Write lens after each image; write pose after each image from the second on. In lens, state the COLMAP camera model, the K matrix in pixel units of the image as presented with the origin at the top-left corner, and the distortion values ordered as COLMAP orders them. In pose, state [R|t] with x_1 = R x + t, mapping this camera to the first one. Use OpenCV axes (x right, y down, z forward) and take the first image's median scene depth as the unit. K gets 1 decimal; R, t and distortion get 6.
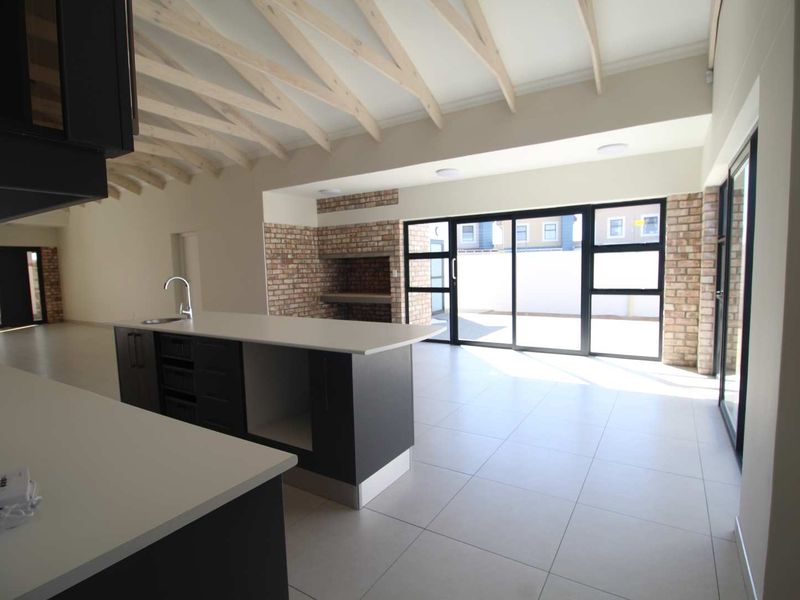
lens RADIAL K [[419.7, 0, 407.5], [0, 419.7, 303.0], [0, 0, 1]] dist [0.002973, -0.013821]
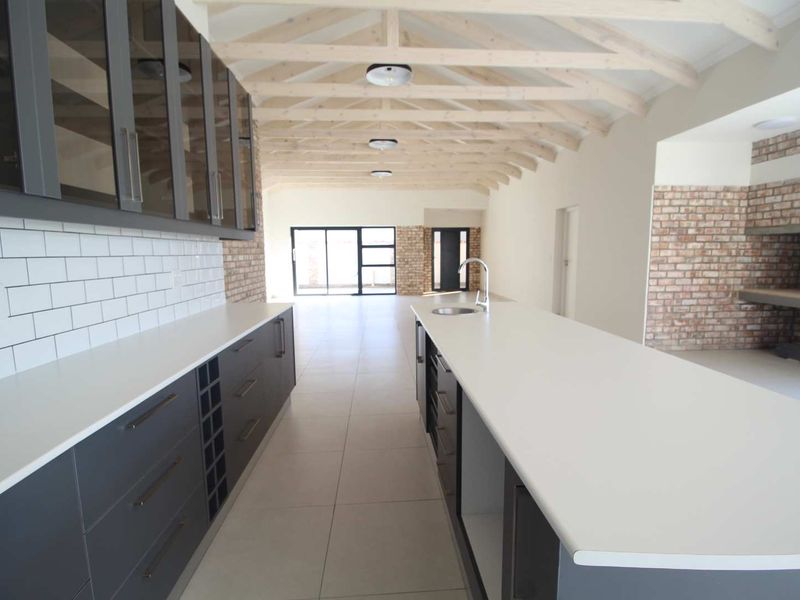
lens RADIAL K [[419.7, 0, 407.5], [0, 419.7, 303.0], [0, 0, 1]] dist [0.002973, -0.013821]
pose [[0.594868, 0.116857, -0.795284, 0.007328], [-0.075861, 0.993122, 0.089183, -0.018572], [0.800236, 0.007279, 0.599641, 0.200800]]
